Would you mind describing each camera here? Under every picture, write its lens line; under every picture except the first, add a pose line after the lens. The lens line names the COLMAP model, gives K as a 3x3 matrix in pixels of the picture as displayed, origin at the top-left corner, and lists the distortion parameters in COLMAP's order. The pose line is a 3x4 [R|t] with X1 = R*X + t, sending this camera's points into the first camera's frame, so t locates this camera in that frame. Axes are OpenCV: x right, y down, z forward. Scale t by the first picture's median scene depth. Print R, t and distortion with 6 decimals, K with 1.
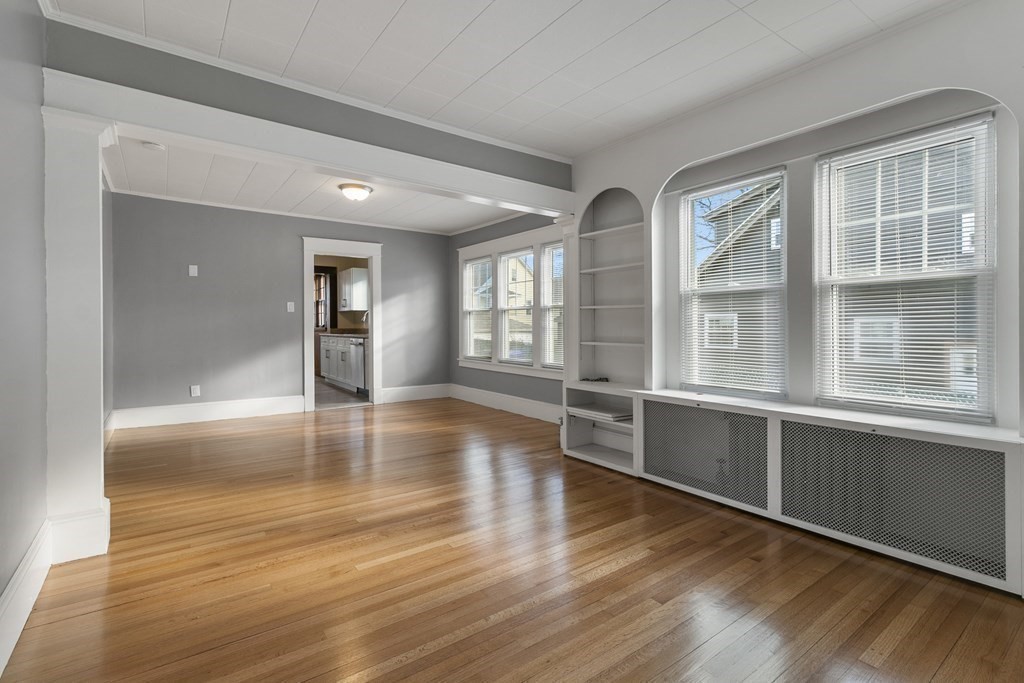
lens RADIAL K [[479.3, 0, 513.3], [0, 479.3, 333.4], [0, 0, 1]] dist [0.000113, -0.000344]
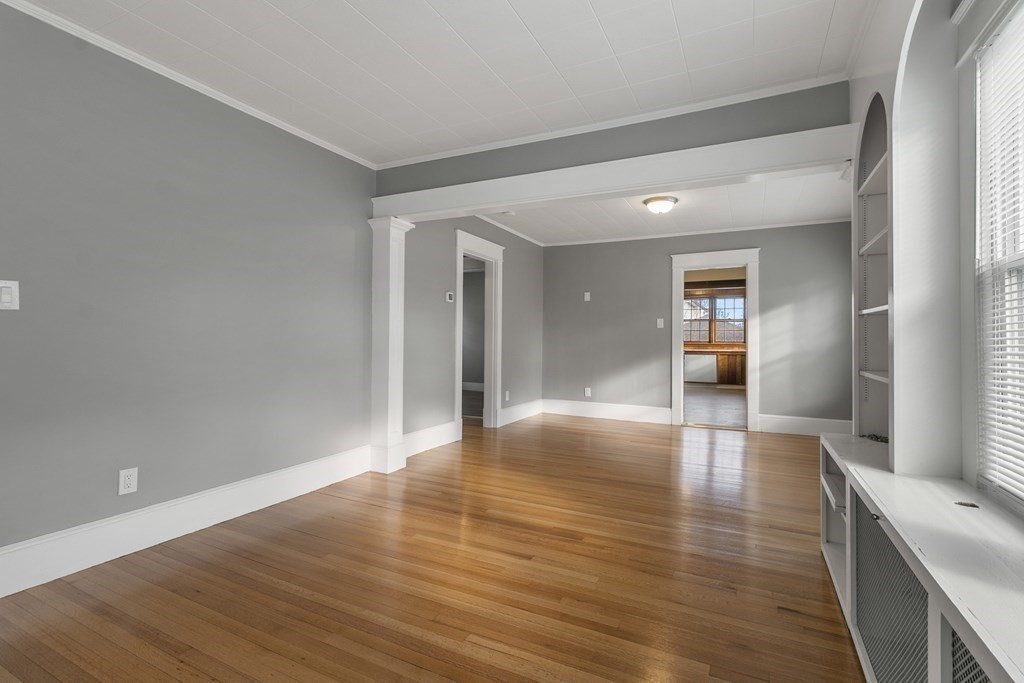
lens RADIAL K [[468.9, 0, 514.3], [0, 468.9, 335.1], [0, 0, 1]] dist [-0.000072, -0.000097]
pose [[0.459621, -0.003393, -0.888108, 0.300768], [-0.024057, 0.999578, -0.016269, -0.004084], [0.887789, 0.028843, 0.459346, 0.230442]]
